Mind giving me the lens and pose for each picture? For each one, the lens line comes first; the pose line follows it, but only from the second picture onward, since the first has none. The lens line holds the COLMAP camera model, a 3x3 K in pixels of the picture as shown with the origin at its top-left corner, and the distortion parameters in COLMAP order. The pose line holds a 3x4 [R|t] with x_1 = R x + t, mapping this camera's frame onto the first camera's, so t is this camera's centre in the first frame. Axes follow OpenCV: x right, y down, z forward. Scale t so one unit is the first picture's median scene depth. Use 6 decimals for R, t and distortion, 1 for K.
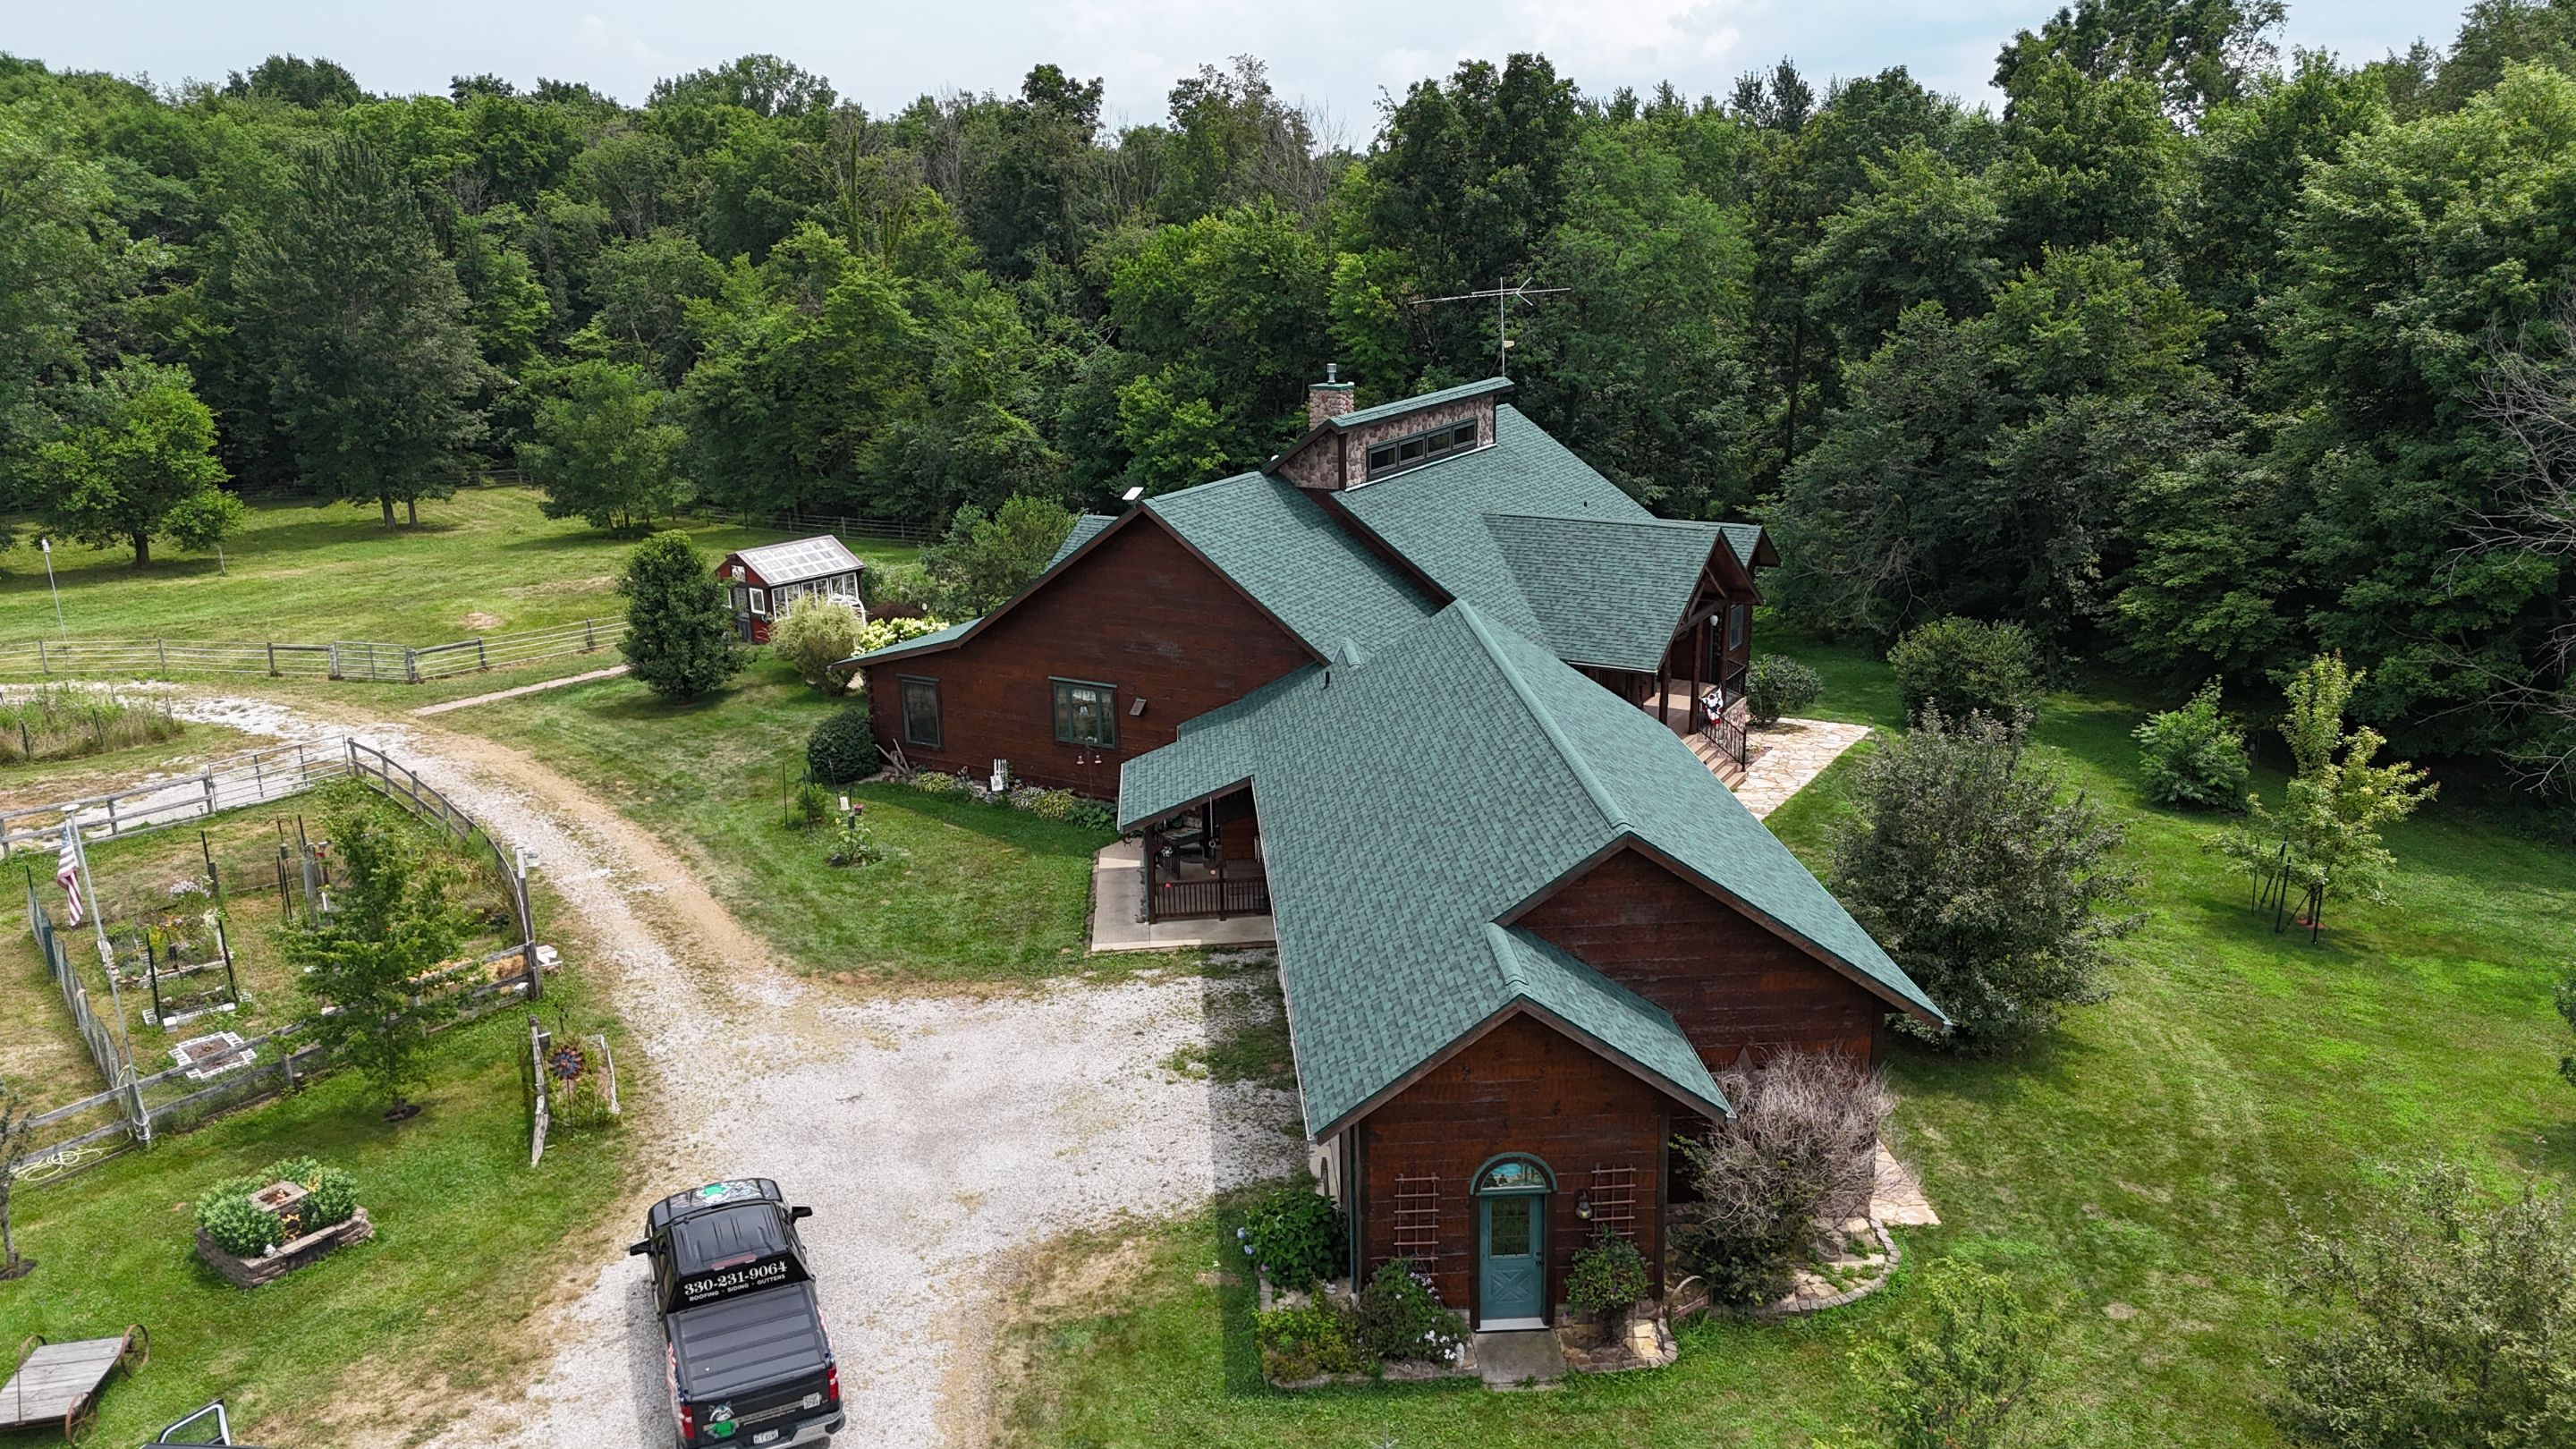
lens RADIAL K [[1901.3, 0, 1291.6], [0, 1901.3, 719.0], [0, 0, 1]] dist [0.075761, -0.070912]
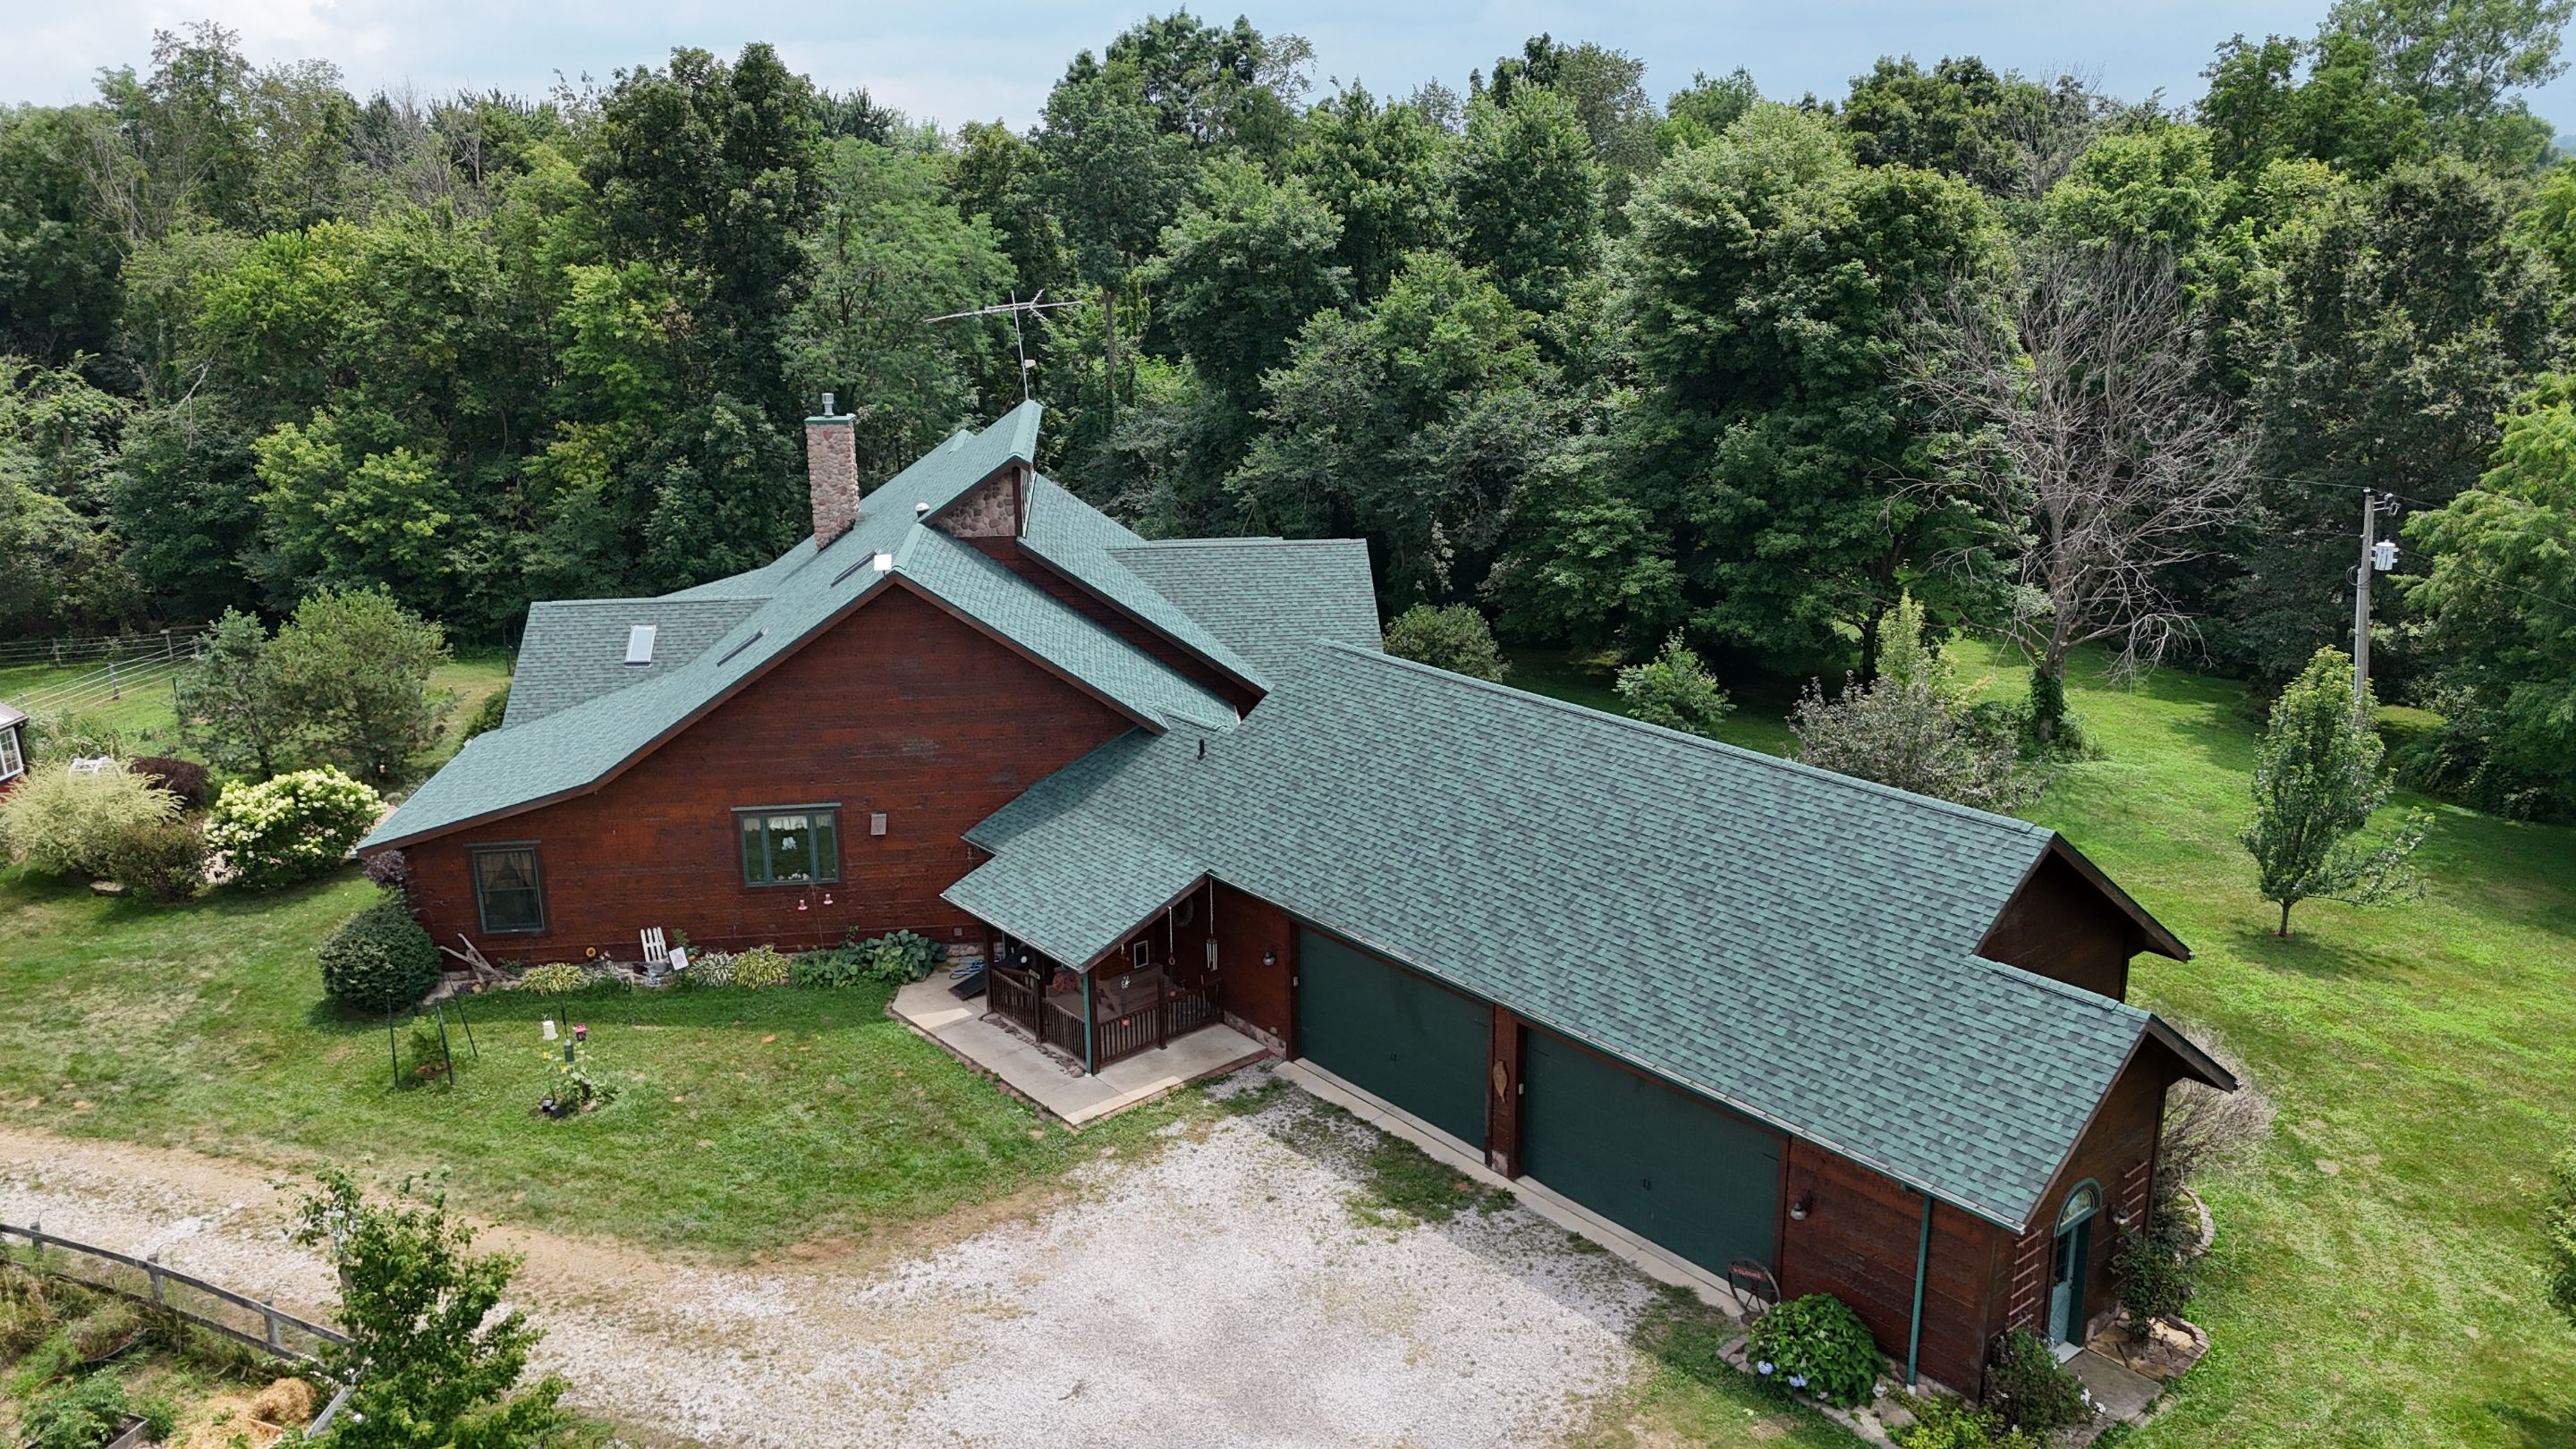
lens RADIAL K [[1901.3, 0, 1291.6], [0, 1901.3, 719.0], [0, 0, 1]] dist [0.075761, -0.070912]
pose [[0.803274, -0.149558, 0.576527, -0.375858], [0.153709, 0.987226, 0.041935, -0.053967], [-0.575434, 0.054932, 0.816001, 0.220296]]
